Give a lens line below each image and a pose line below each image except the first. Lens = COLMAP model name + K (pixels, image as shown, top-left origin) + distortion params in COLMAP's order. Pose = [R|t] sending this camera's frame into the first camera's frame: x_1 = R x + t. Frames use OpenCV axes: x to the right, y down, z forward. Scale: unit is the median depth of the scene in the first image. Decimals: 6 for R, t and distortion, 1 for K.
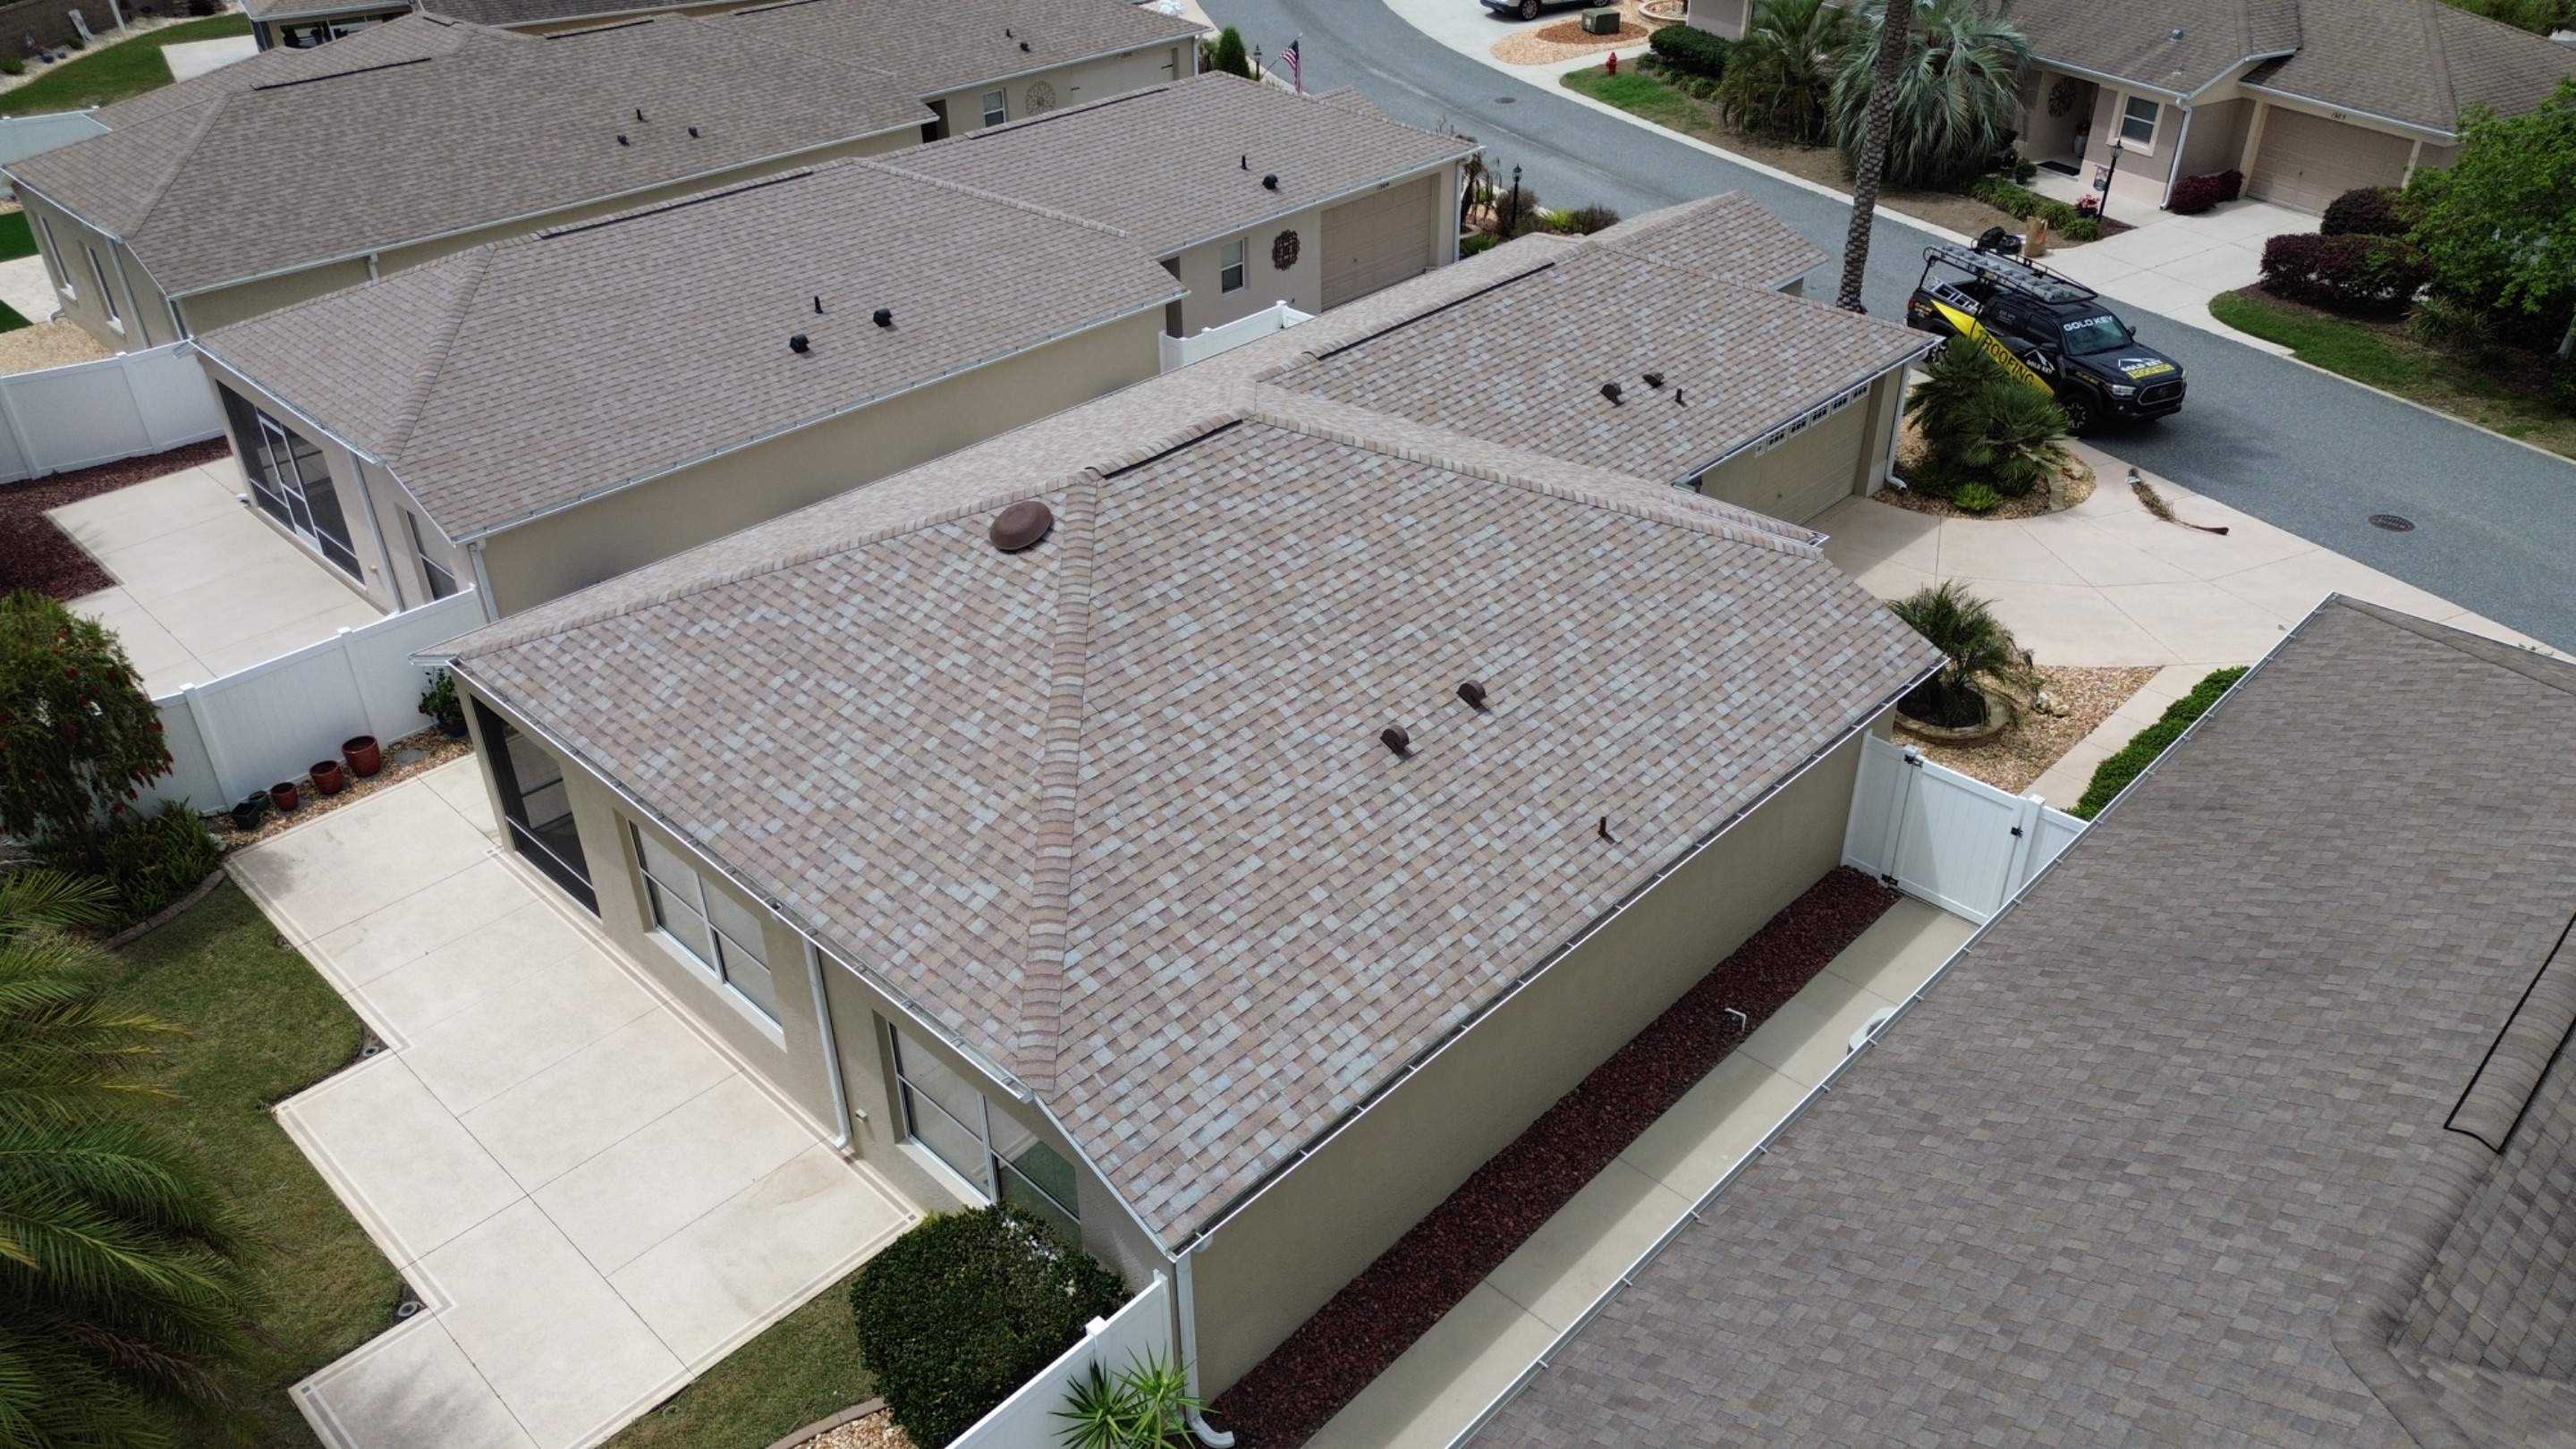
lens RADIAL K [[1836.1, 0, 1280.8], [0, 1836.1, 711.3], [0, 0, 1]] dist [0.081020, -0.090664]
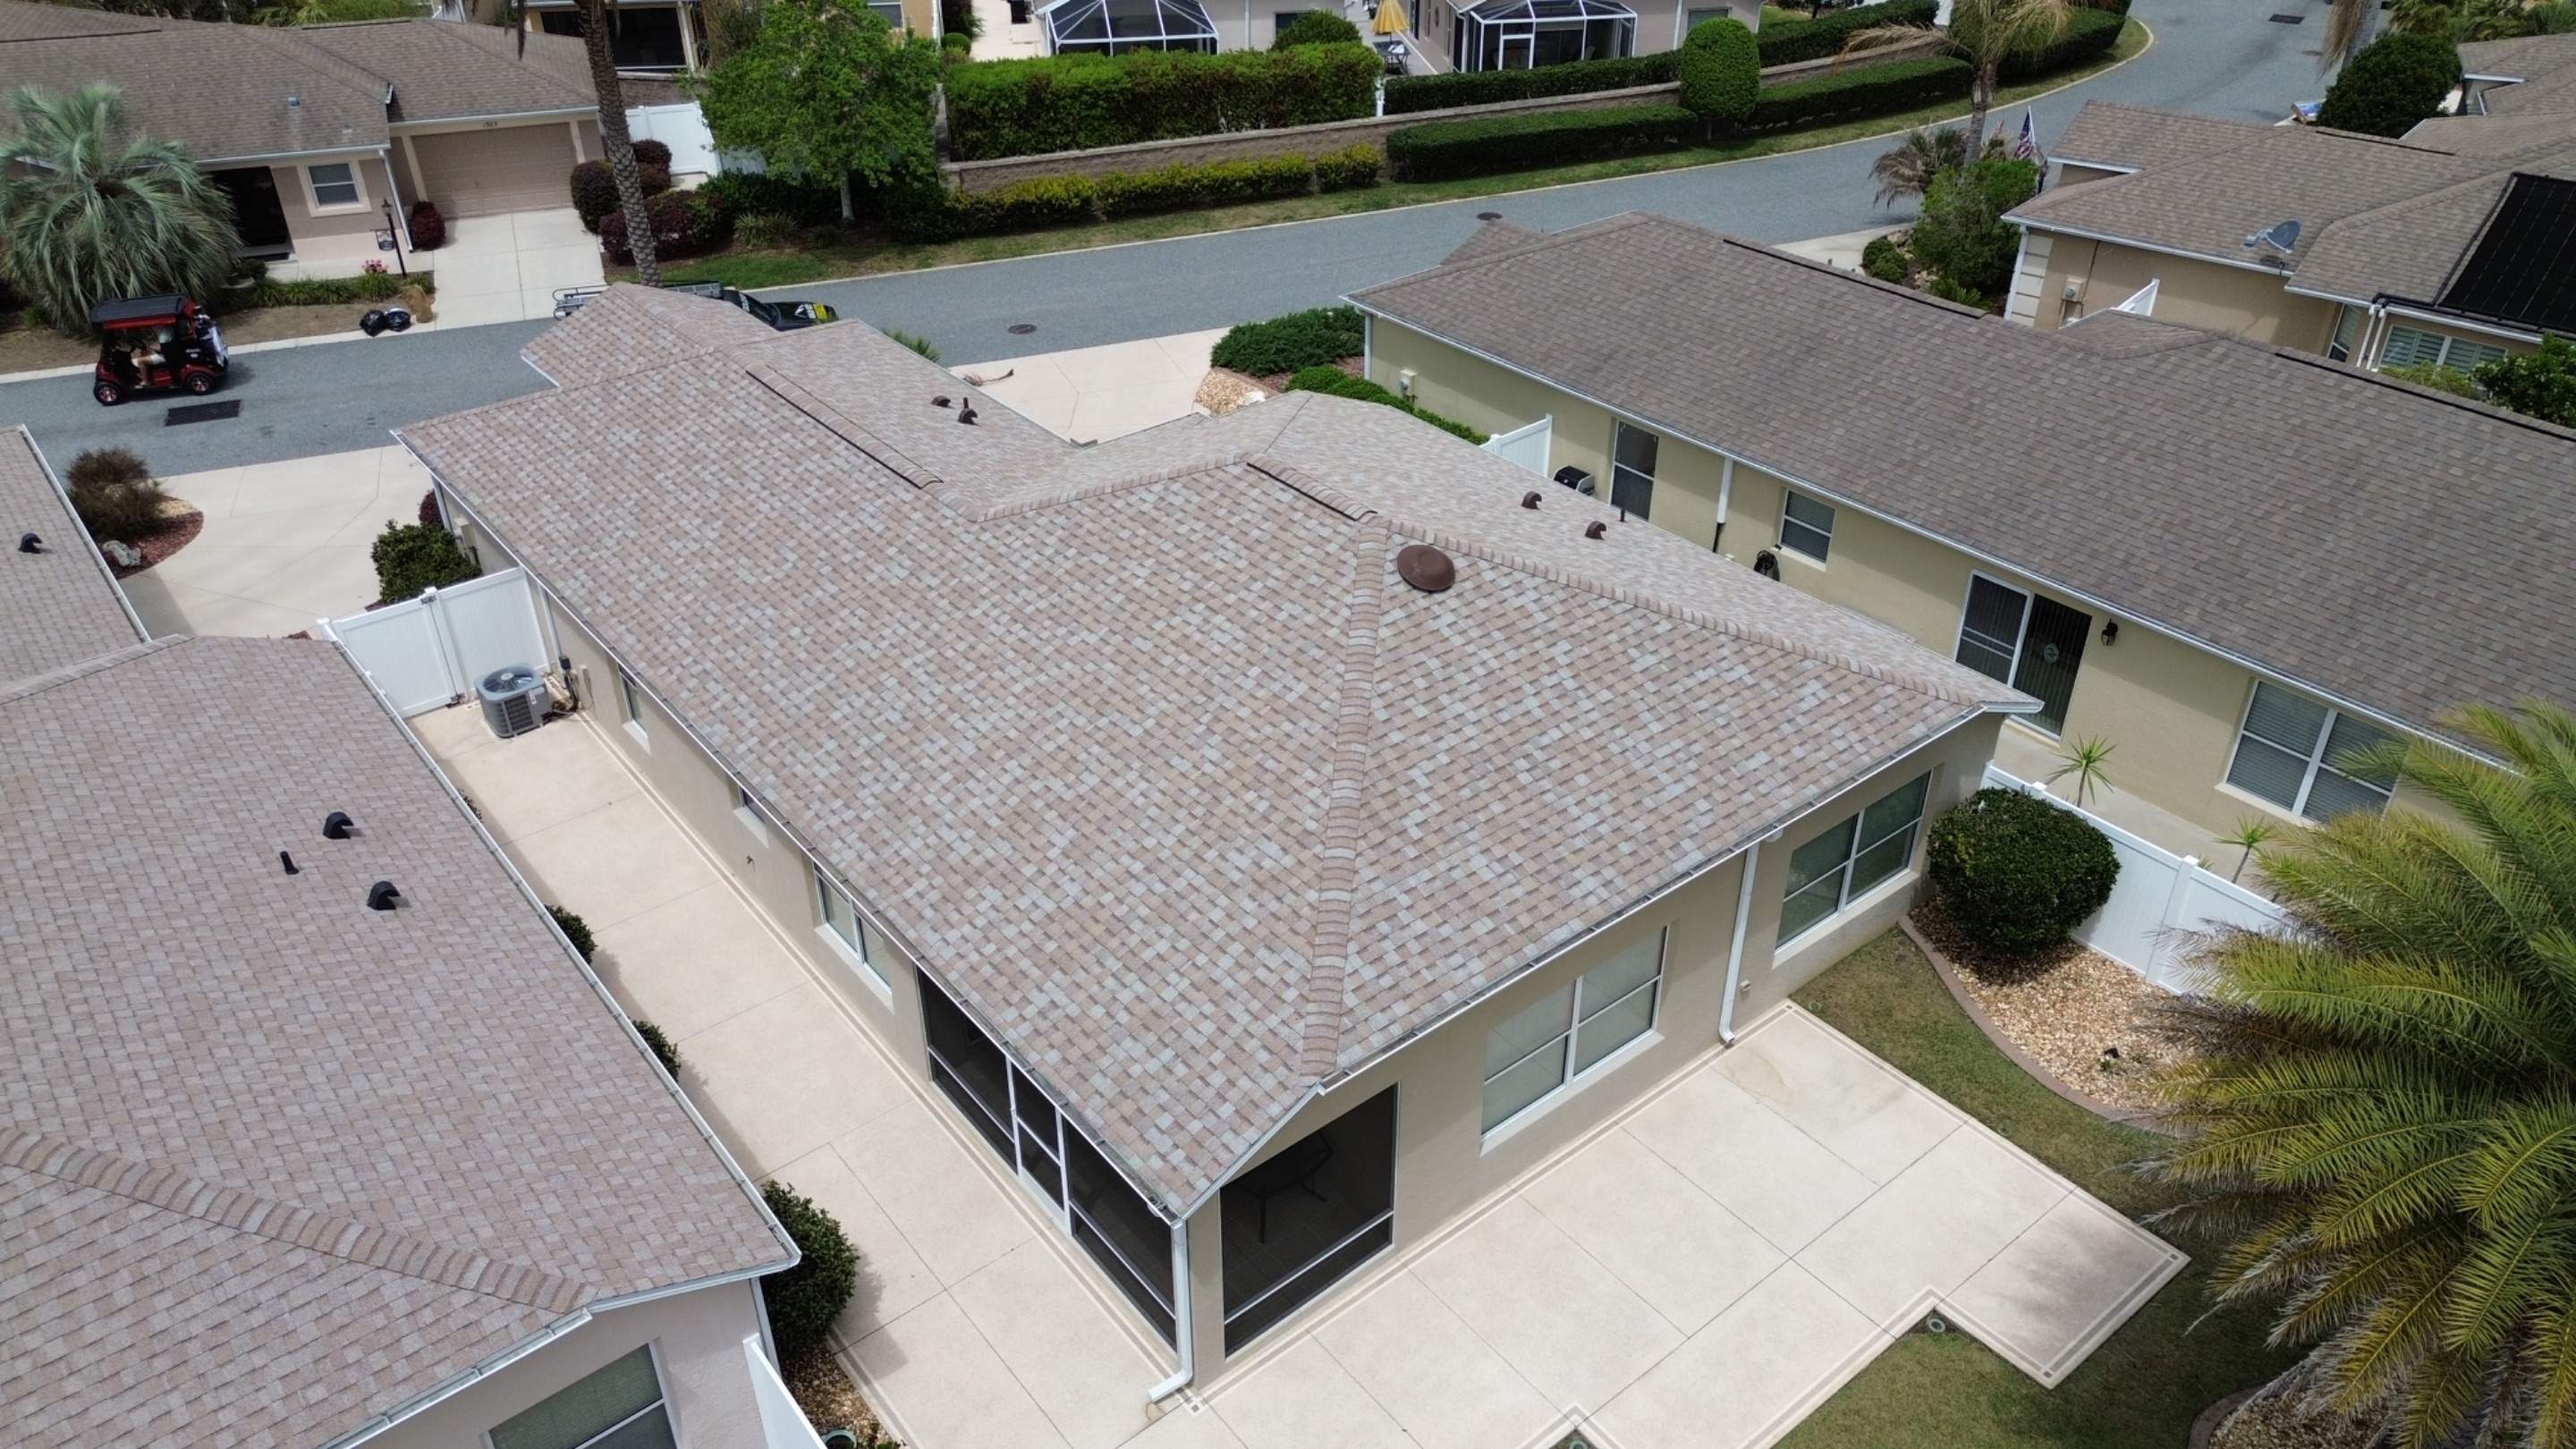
lens RADIAL K [[1842.7, 0, 1280.3], [0, 1842.7, 711.5], [0, 0, 1]] dist [0.076330, -0.083617]
pose [[0.123664, -0.518123, 0.846319, -1.009322], [0.531169, 0.754957, 0.384576, -0.452542], [-0.838192, 0.401980, 0.368572, 0.637354]]
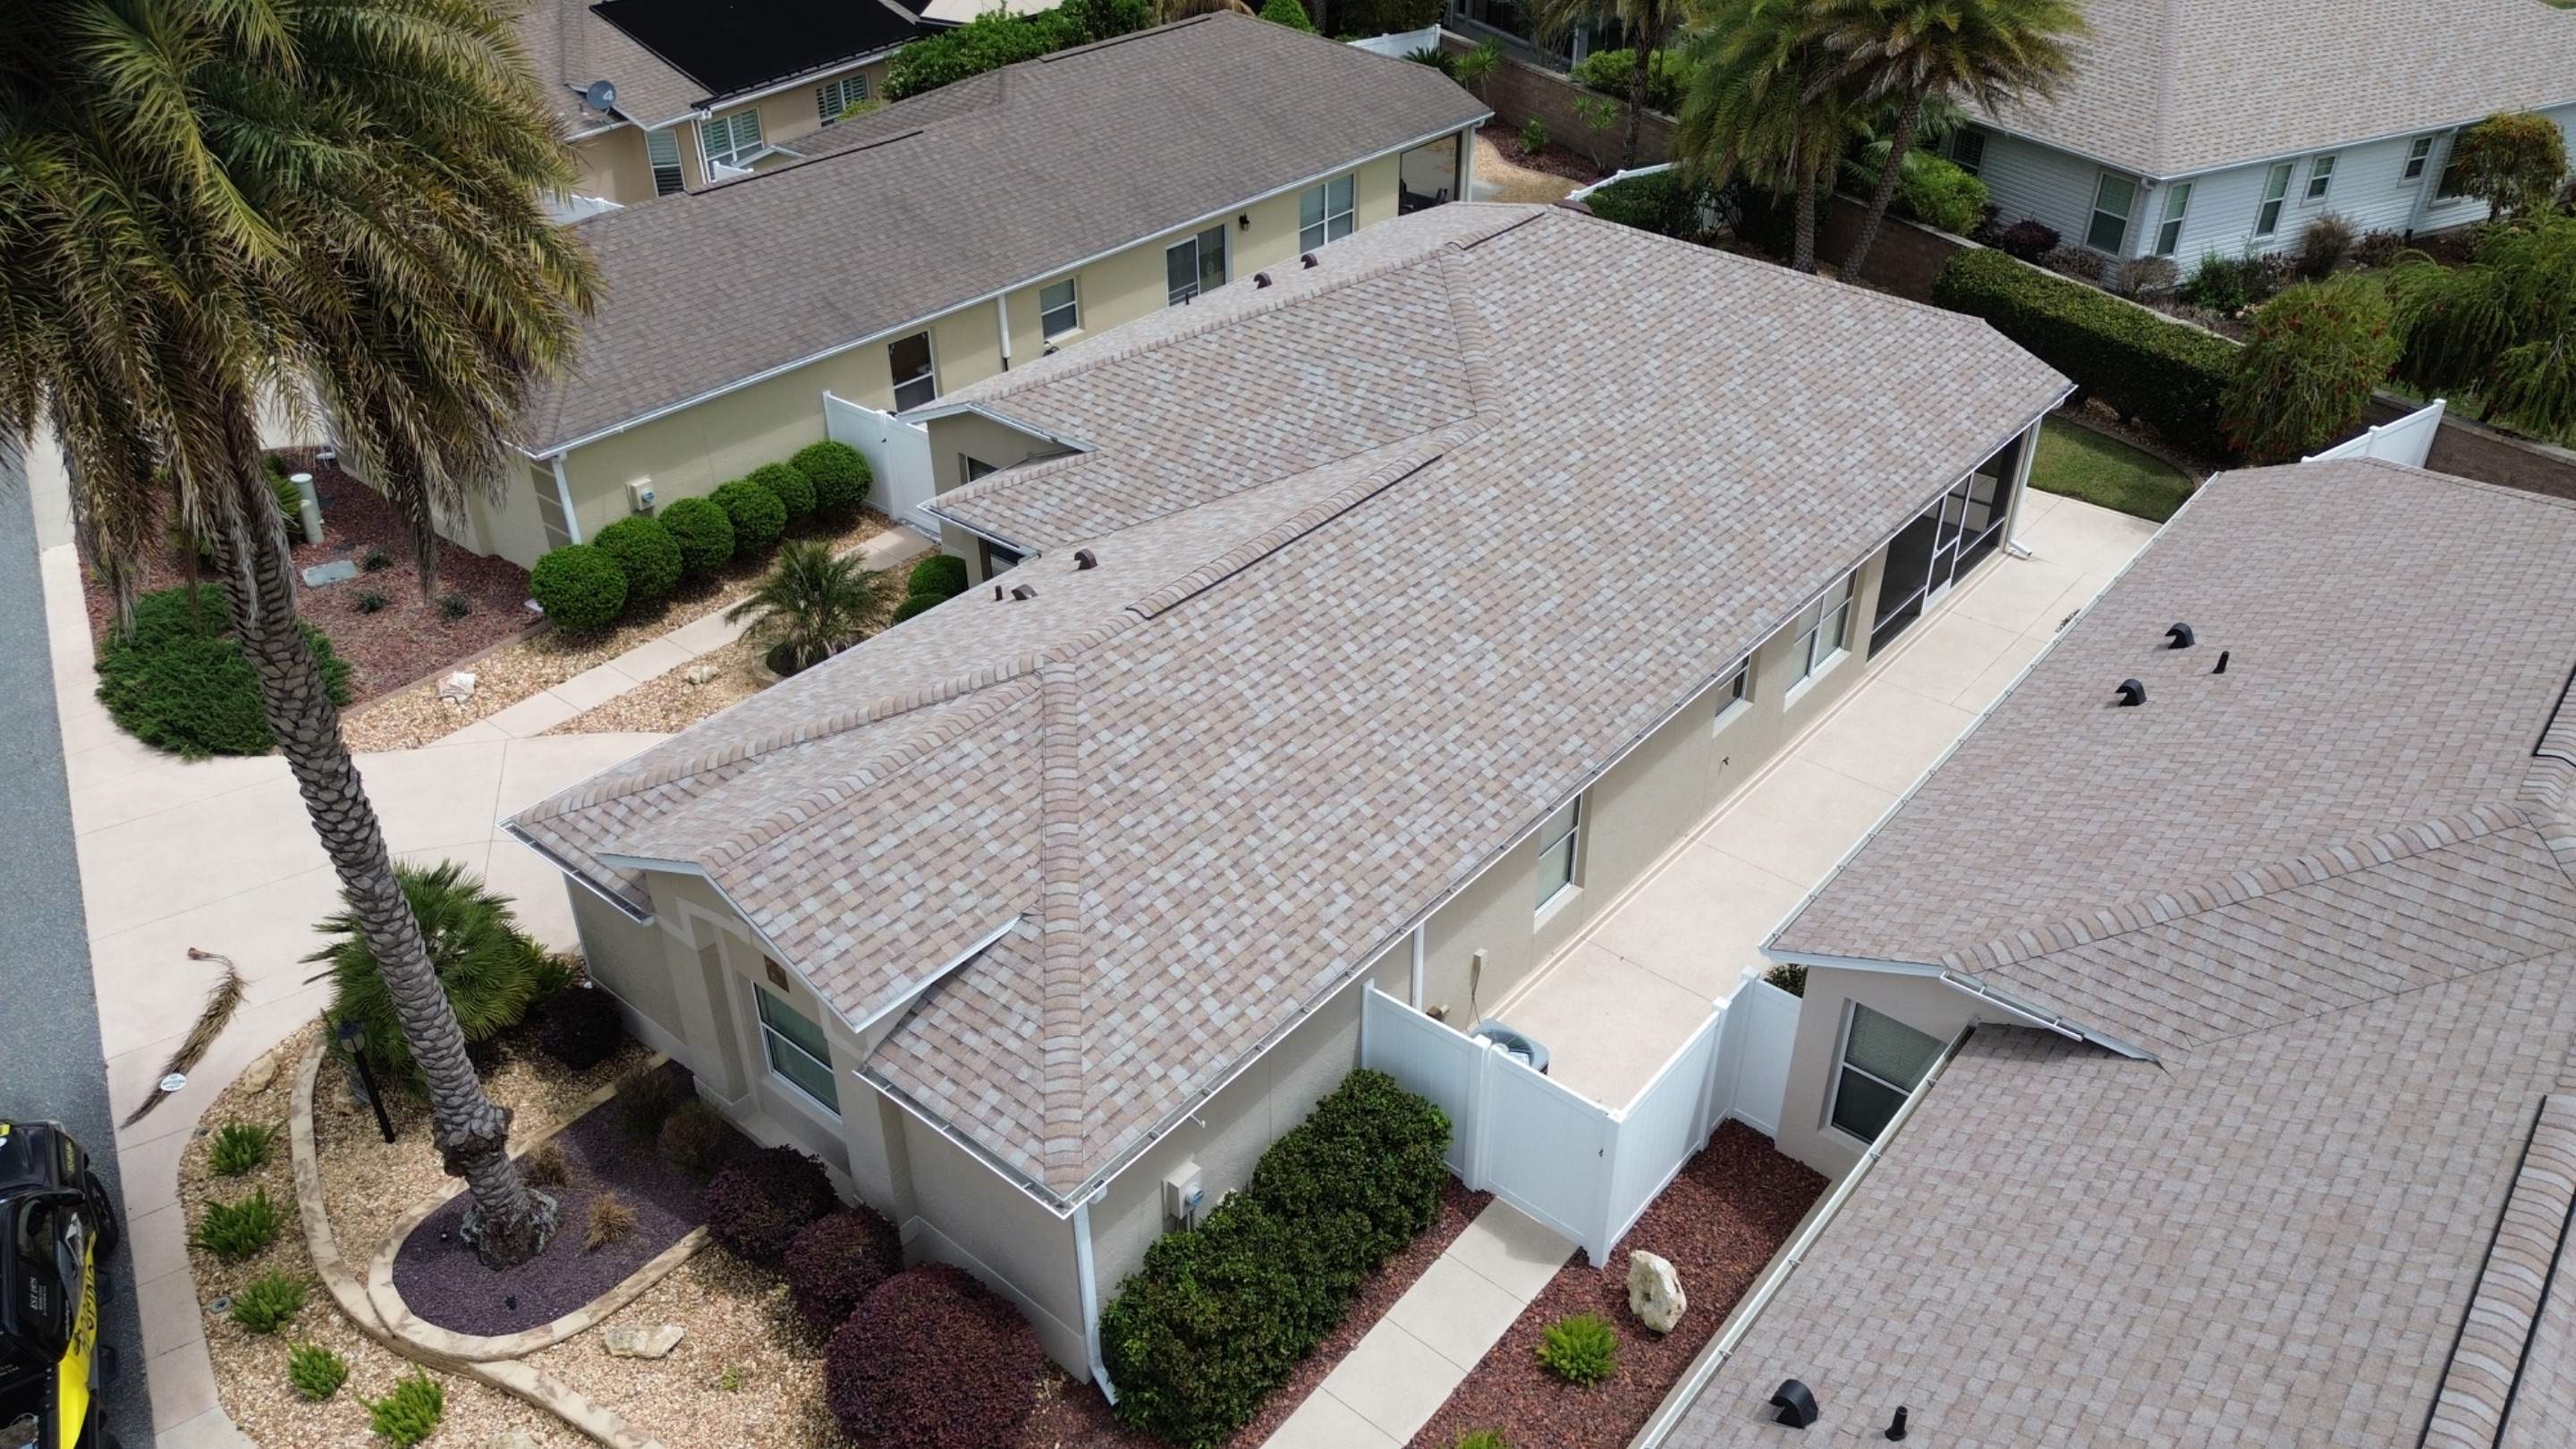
lens RADIAL K [[1831.2, 0, 1283.0], [0, 1831.2, 729.7], [0, 0, 1]] dist [0.054136, -0.047157]
pose [[-0.996801, 0.059705, -0.053128, 0.170908], [-0.022776, 0.424972, 0.904920, -1.119622], [0.076606, 0.903235, -0.422253, 1.779007]]
